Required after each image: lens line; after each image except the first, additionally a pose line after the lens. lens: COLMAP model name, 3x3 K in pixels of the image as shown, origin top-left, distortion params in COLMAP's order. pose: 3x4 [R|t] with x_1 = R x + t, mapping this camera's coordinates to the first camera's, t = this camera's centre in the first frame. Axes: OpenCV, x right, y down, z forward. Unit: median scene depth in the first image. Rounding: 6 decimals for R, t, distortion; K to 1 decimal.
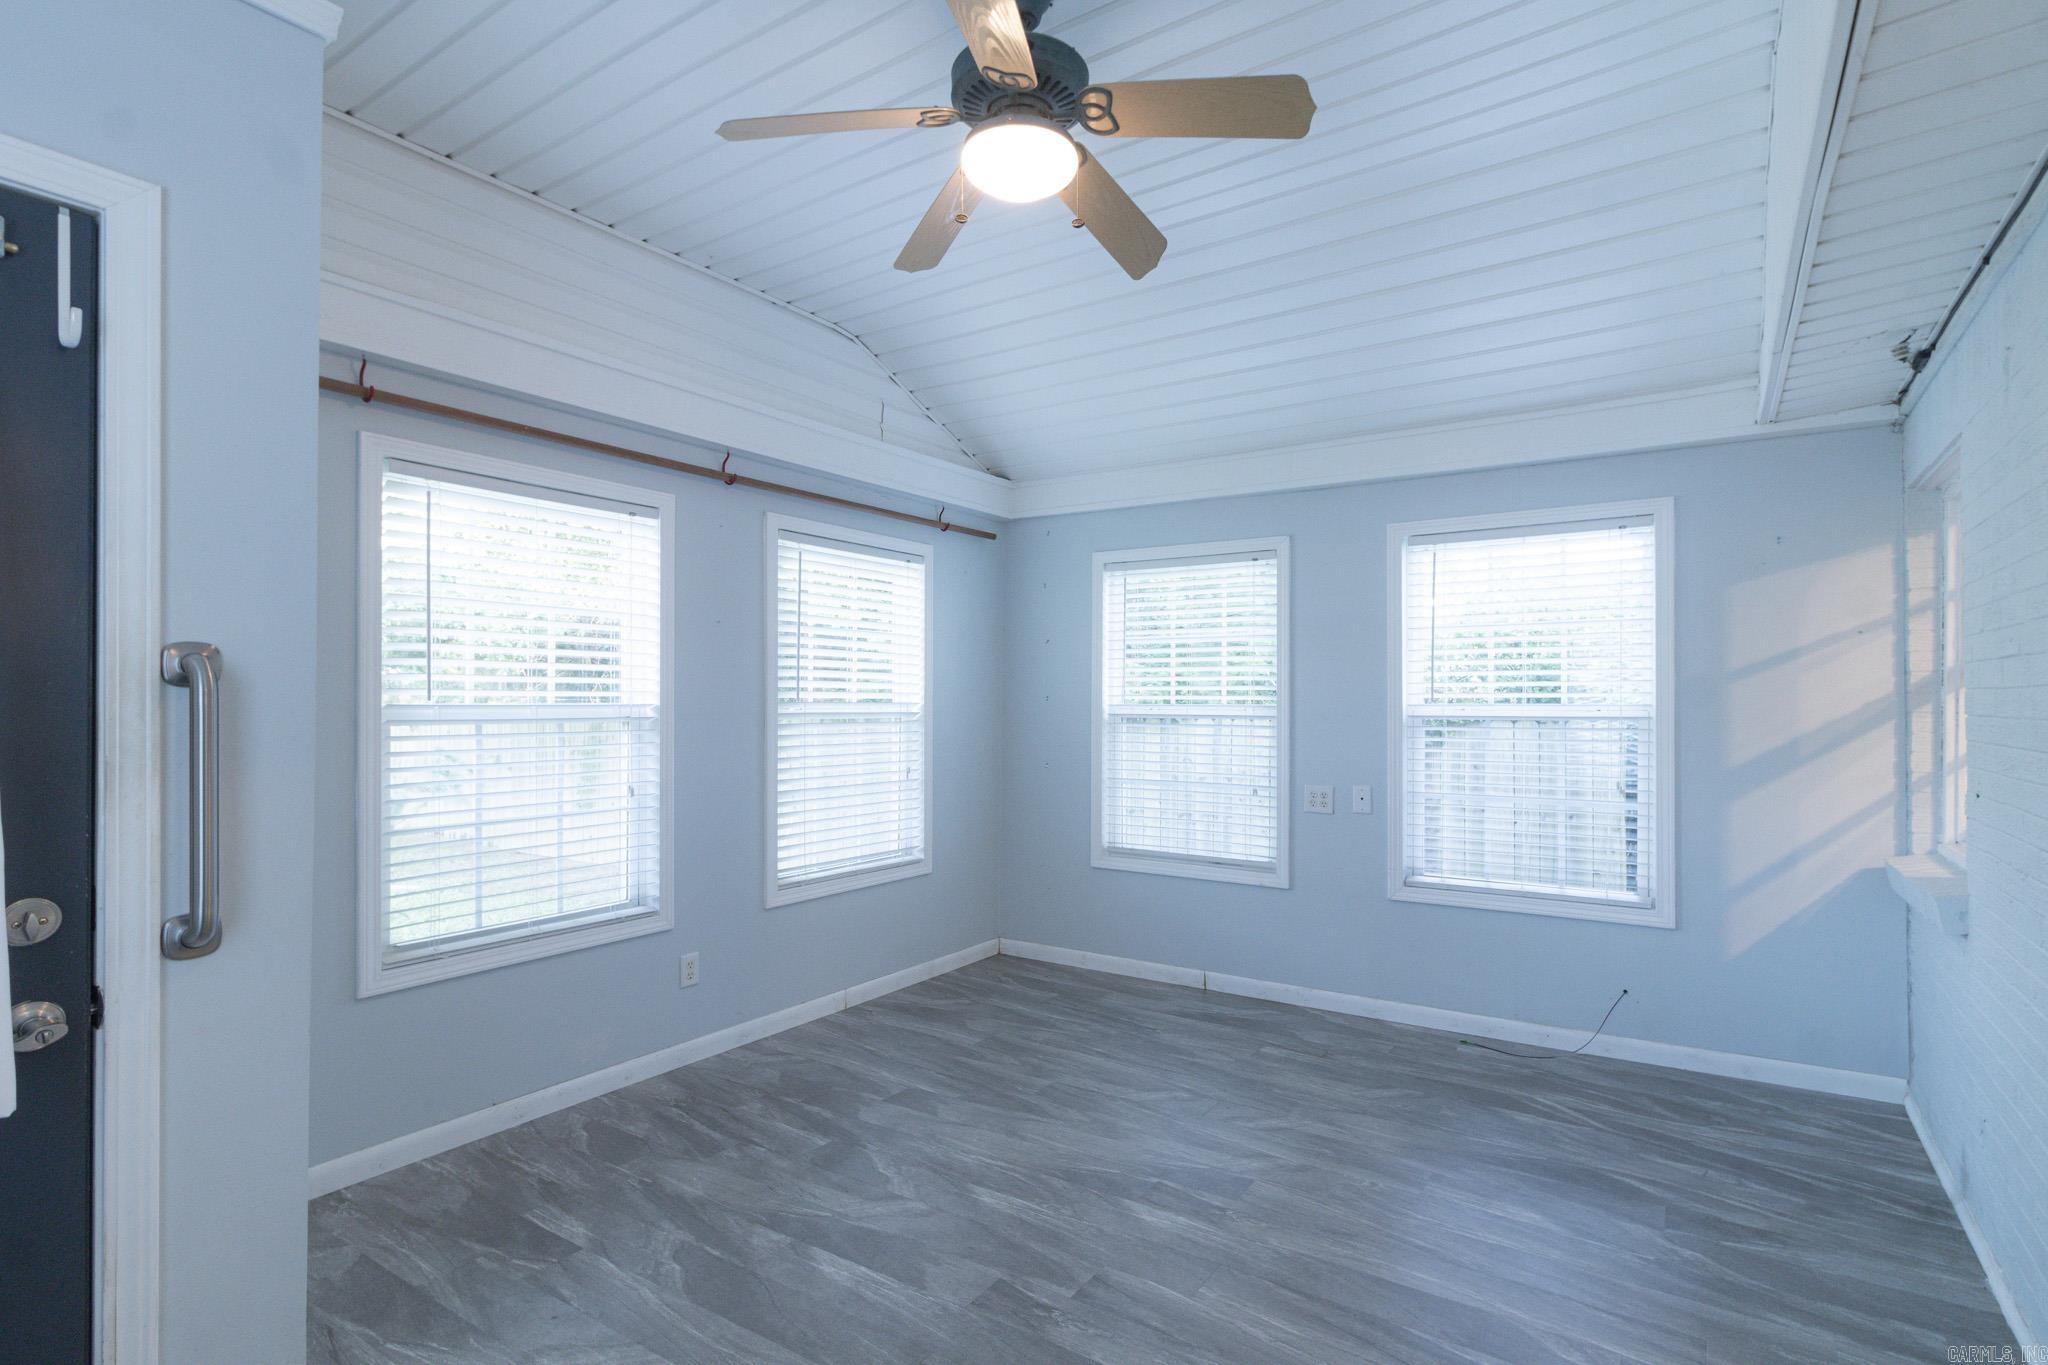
lens RADIAL K [[972.8, 0, 1090.2], [0, 972.8, 680.1], [0, 0, 1]] dist [0.002333, 0.000577]
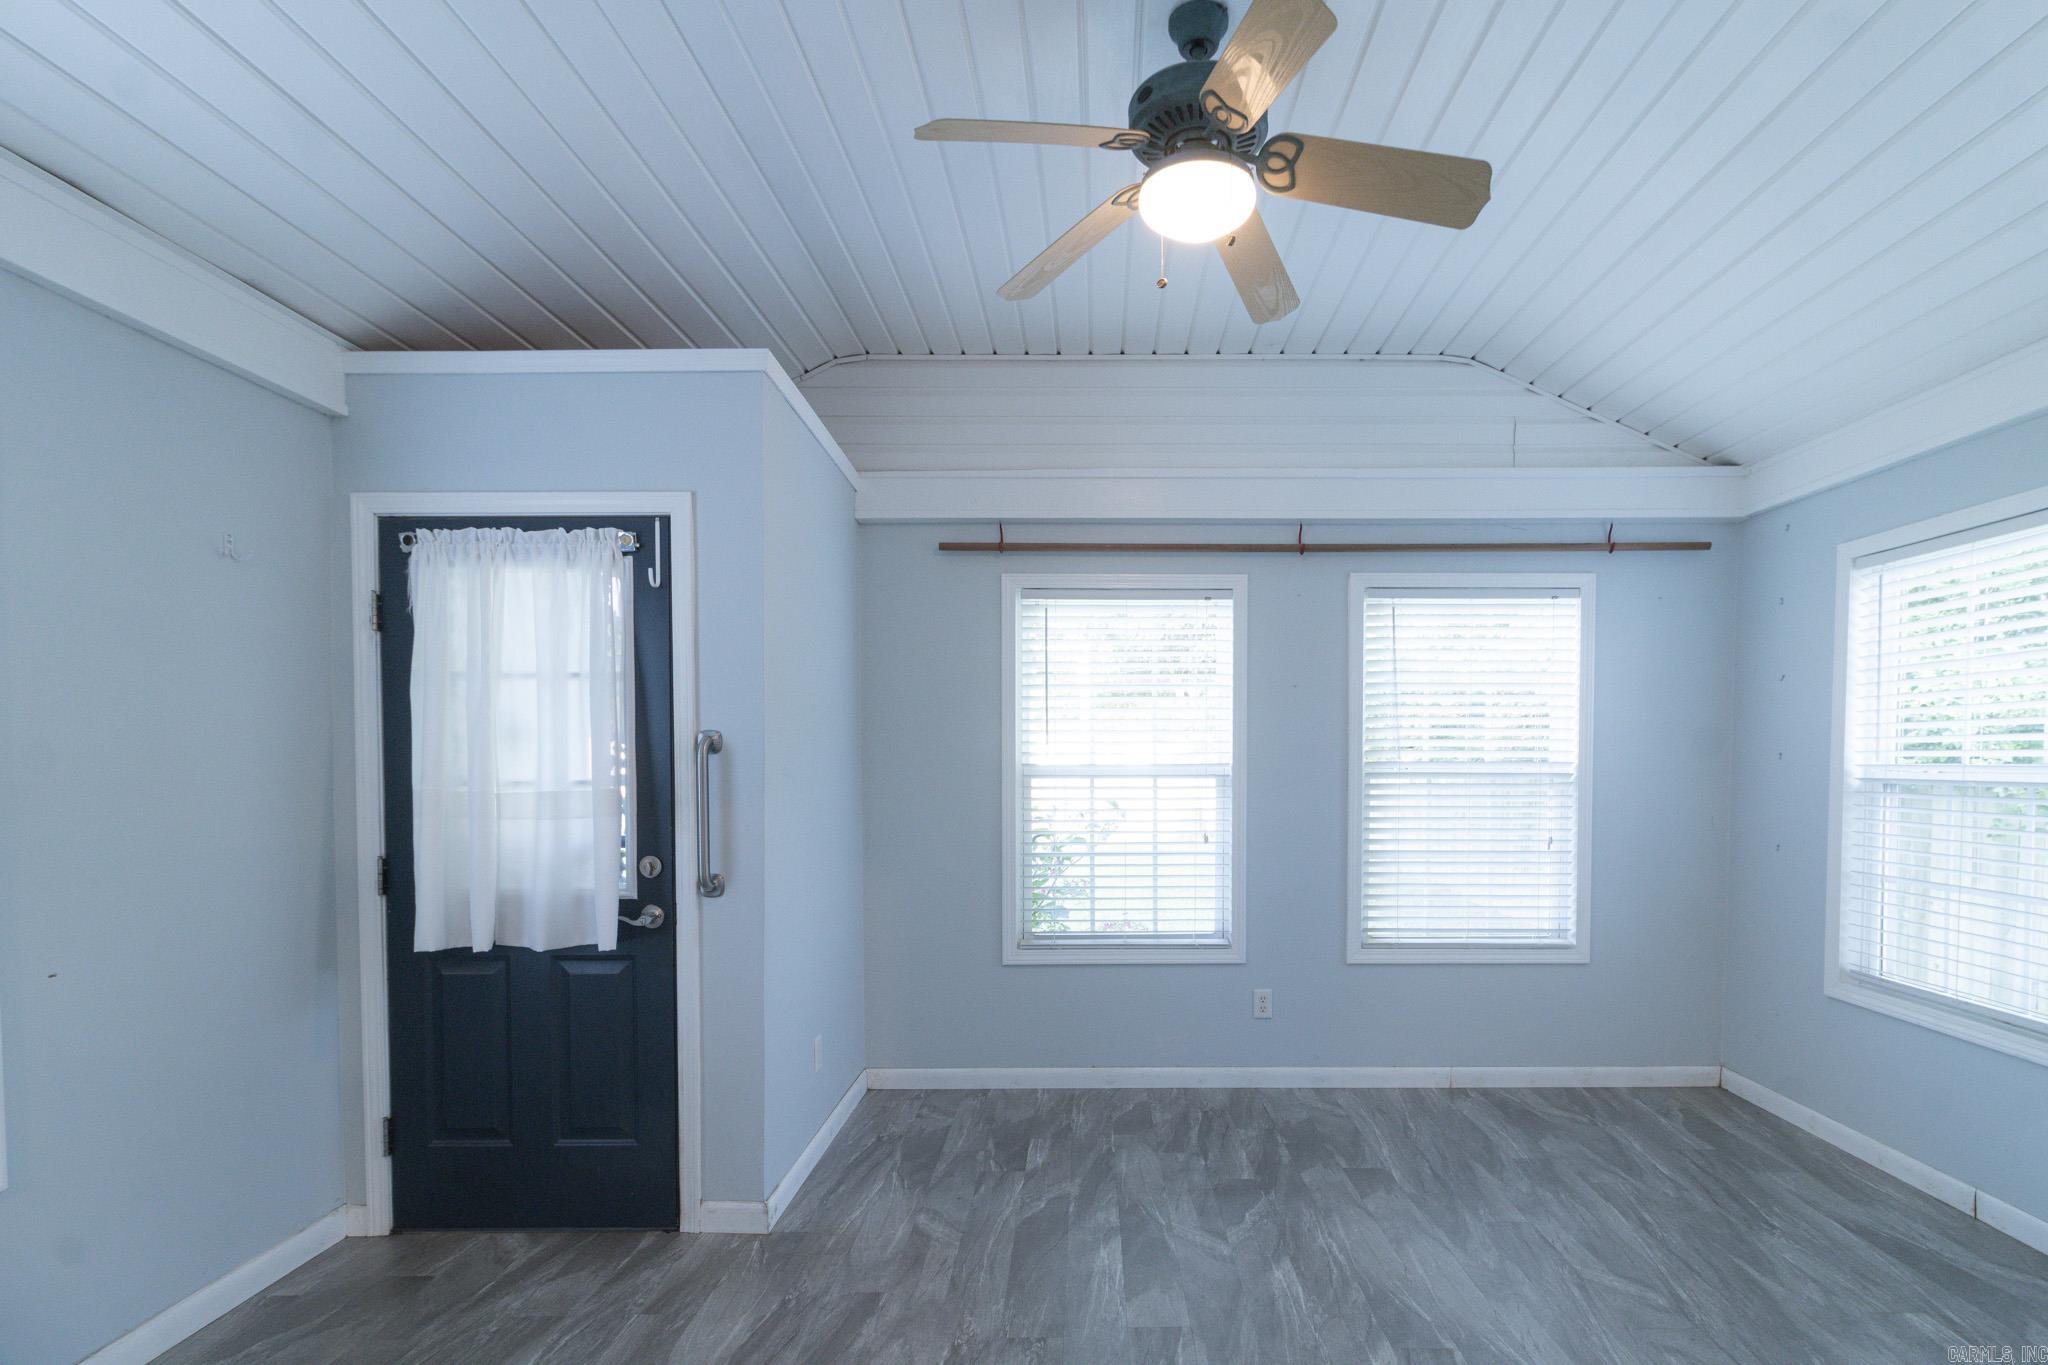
lens RADIAL K [[971.5, 0, 1012.3], [0, 971.5, 765.8], [0, 0, 1]] dist [0.001800, 0.000913]
pose [[0.544257, 0.003377, -0.838912, 0.330993], [0.019824, 0.999661, 0.016886, 0.003225], [0.838684, -0.025821, 0.544005, 0.155643]]
